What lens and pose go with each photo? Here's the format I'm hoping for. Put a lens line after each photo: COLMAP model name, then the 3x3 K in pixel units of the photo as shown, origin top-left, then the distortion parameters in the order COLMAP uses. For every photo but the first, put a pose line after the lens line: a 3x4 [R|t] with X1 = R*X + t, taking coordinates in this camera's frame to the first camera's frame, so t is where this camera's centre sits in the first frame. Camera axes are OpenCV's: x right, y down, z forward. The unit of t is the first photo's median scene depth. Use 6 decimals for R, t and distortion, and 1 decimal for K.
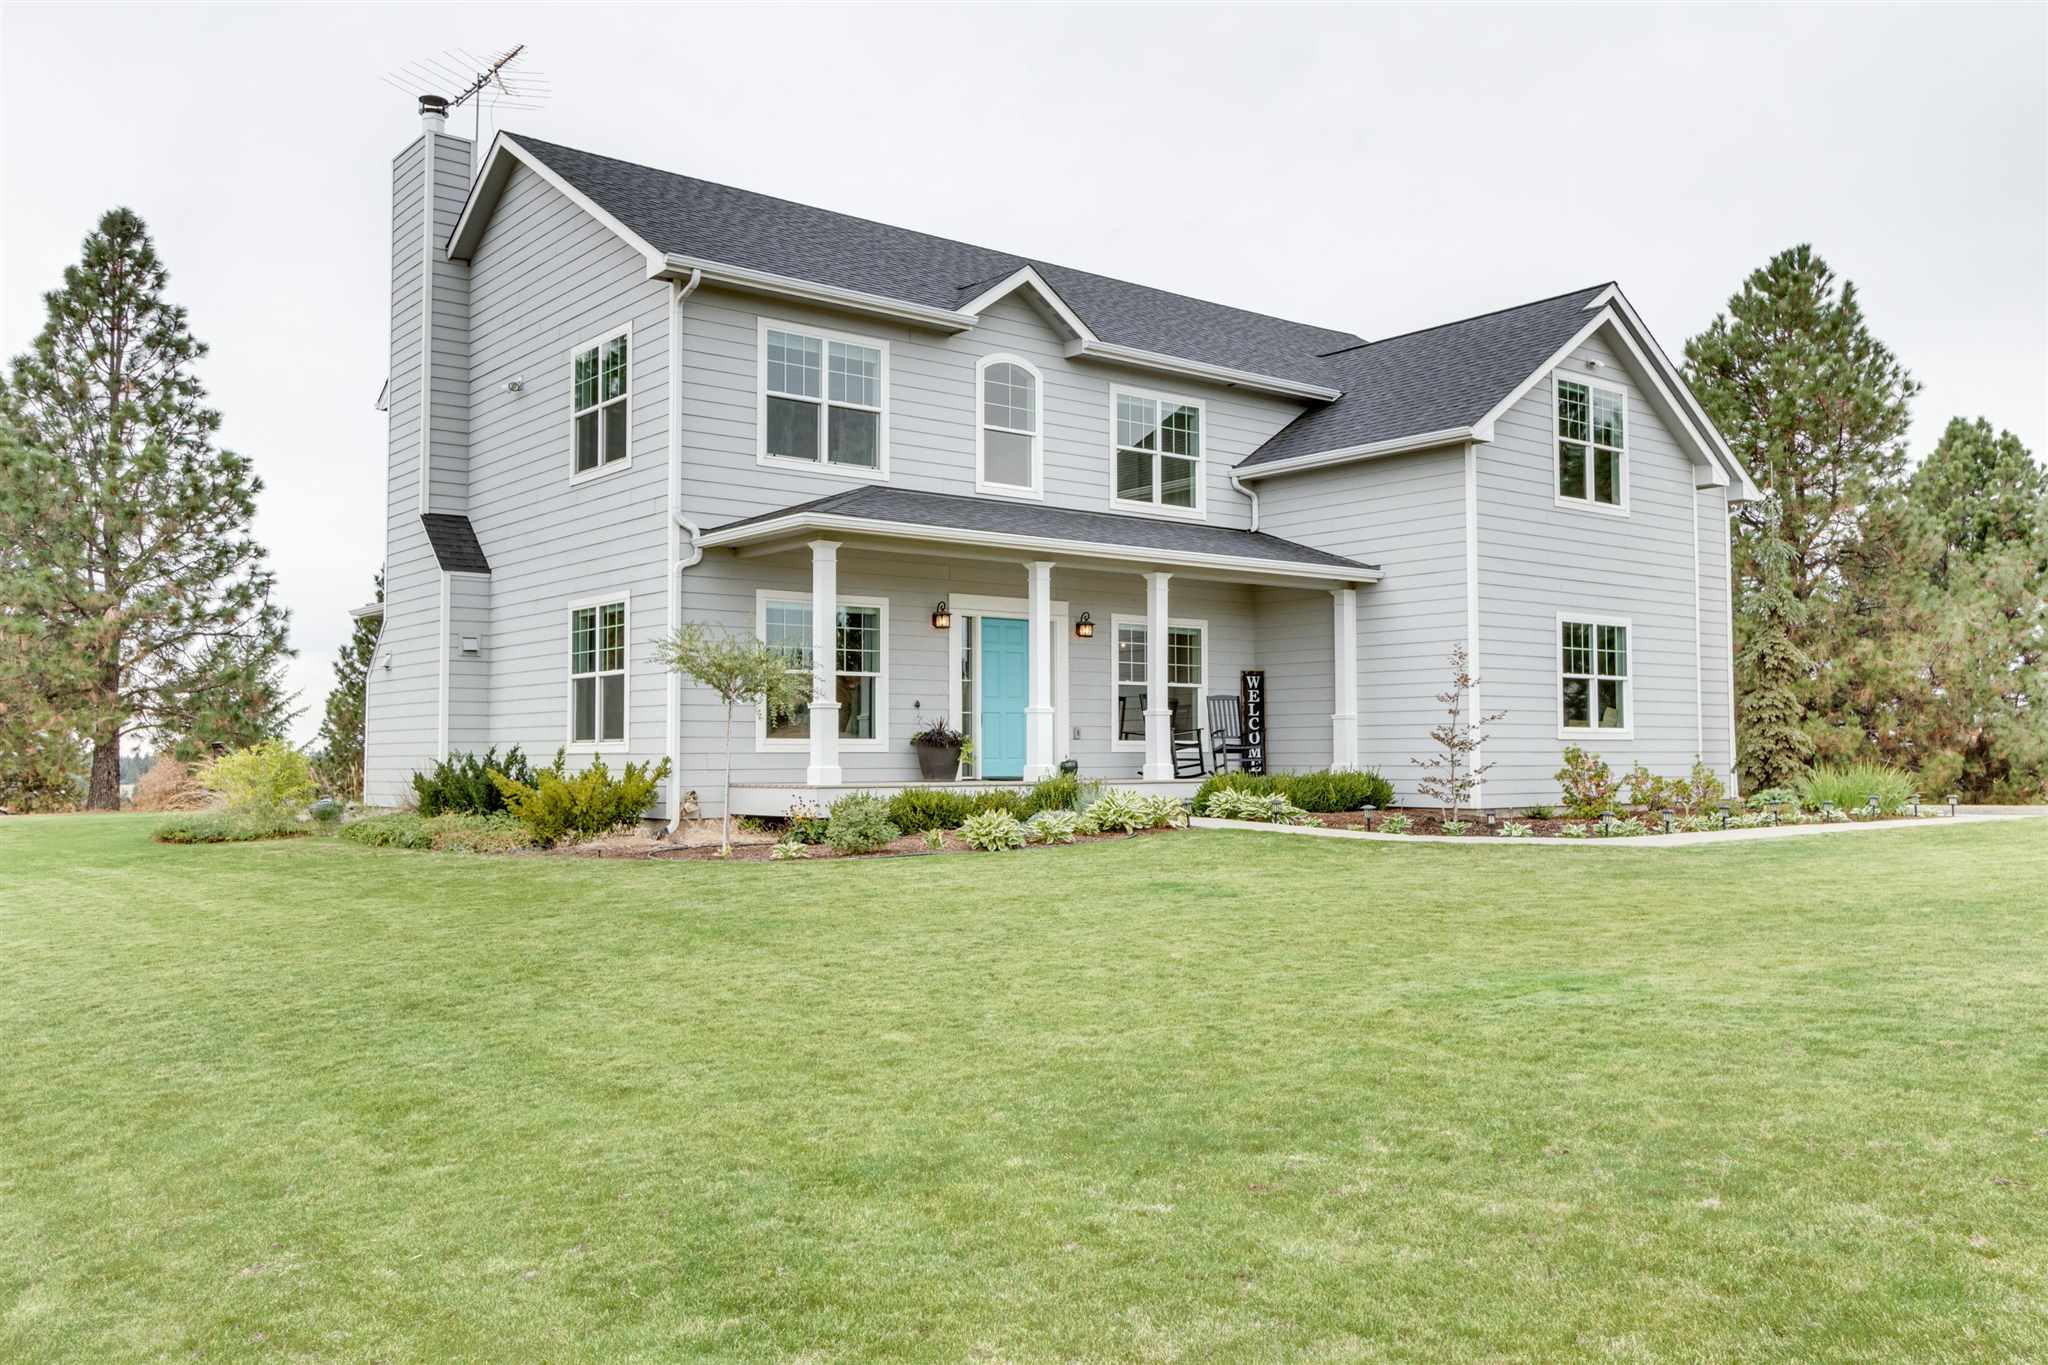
lens RADIAL K [[1563.4, 0, 1024.0], [0, 1563.4, 682.5], [0, 0, 1]] dist [0.002360, -0.000353]
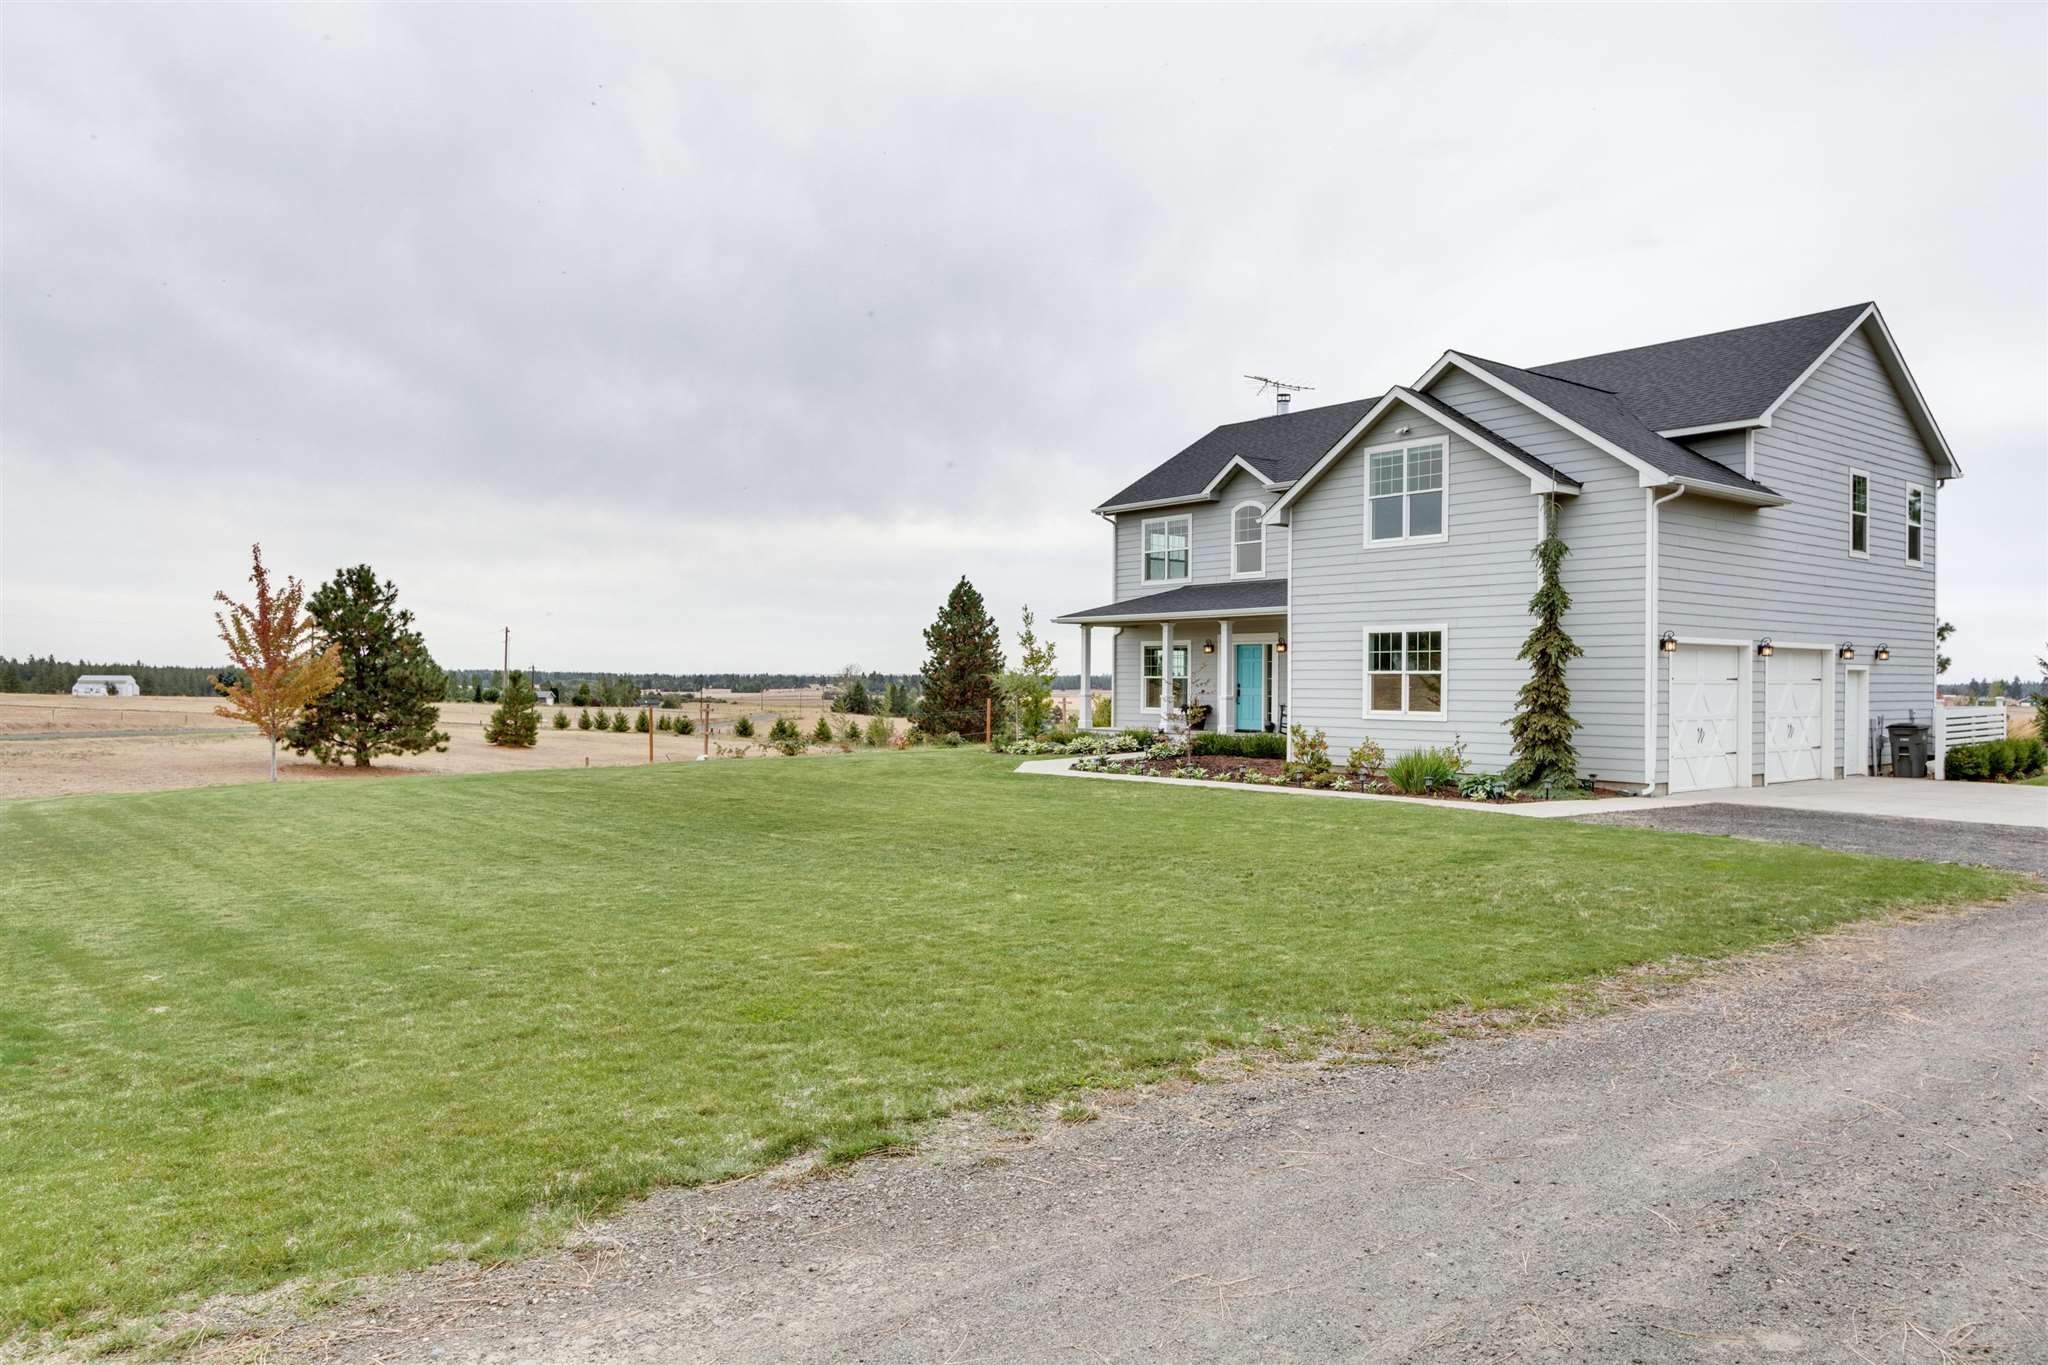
lens RADIAL K [[1416.8, 0, 1024.0], [0, 1416.8, 682.5], [0, 0, 1]] dist [-0.000583, -0.000486]
pose [[0.000035, -0.002584, -0.999997, 1.558090], [0.022992, 0.999732, -0.002582, 0.000340], [0.999736, -0.022991, 0.000095, 0.692980]]
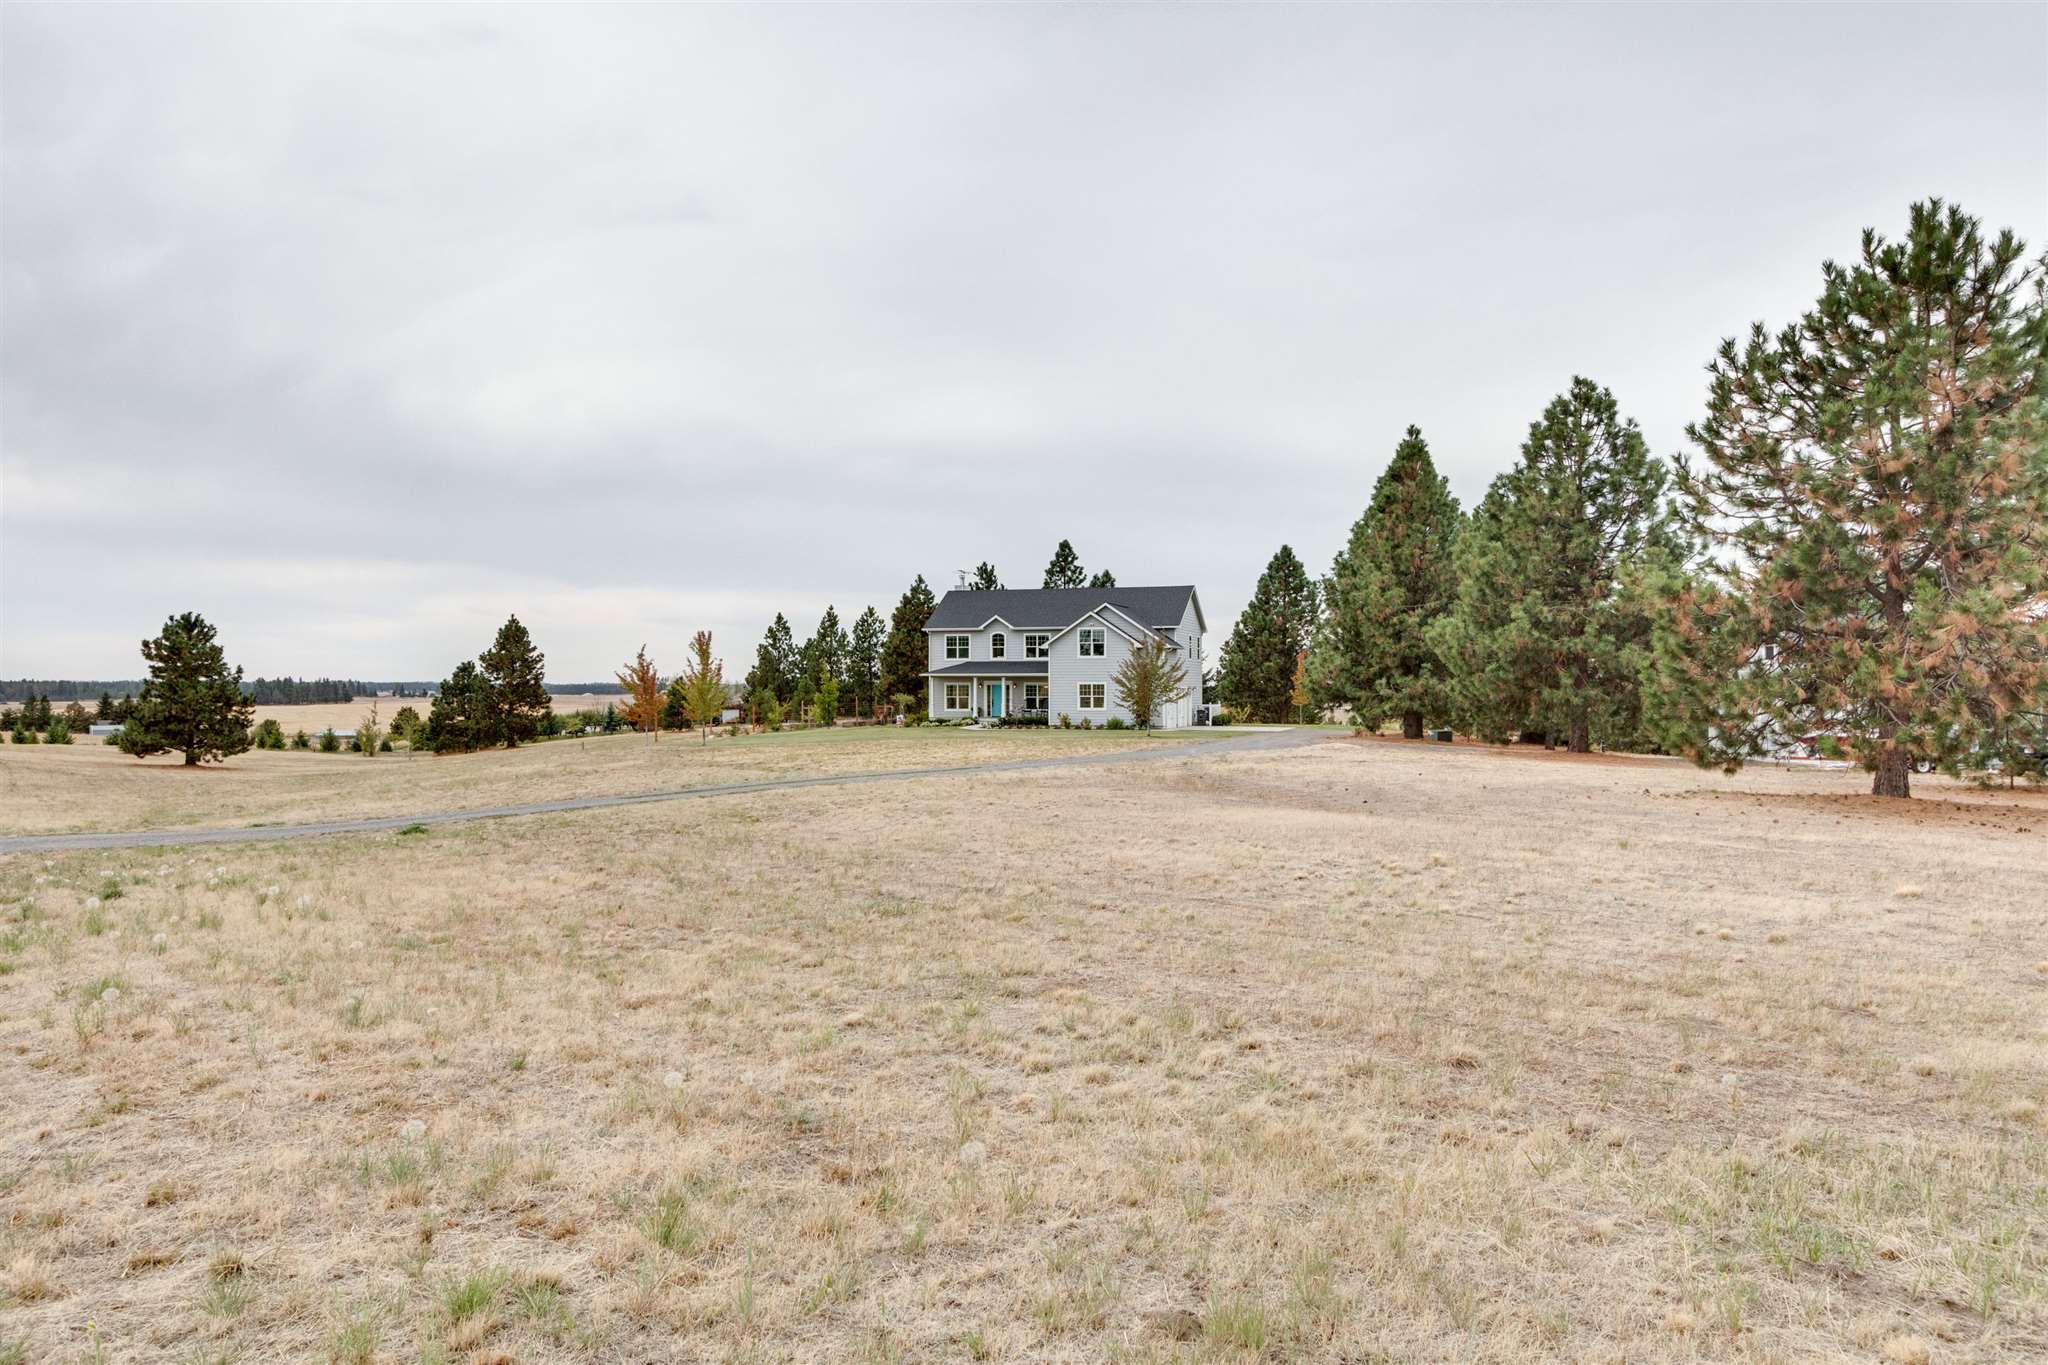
lens RADIAL K [[1416.8, 0, 1024.0], [0, 1416.8, 682.5], [0, 0, 1]] dist [-0.000583, -0.000486]
pose [[0.550011, -0.005737, -0.835137, 3.580120], [0.025121, 0.999638, 0.009677, -0.085613], [0.834779, -0.026302, 0.549956, -1.328209]]
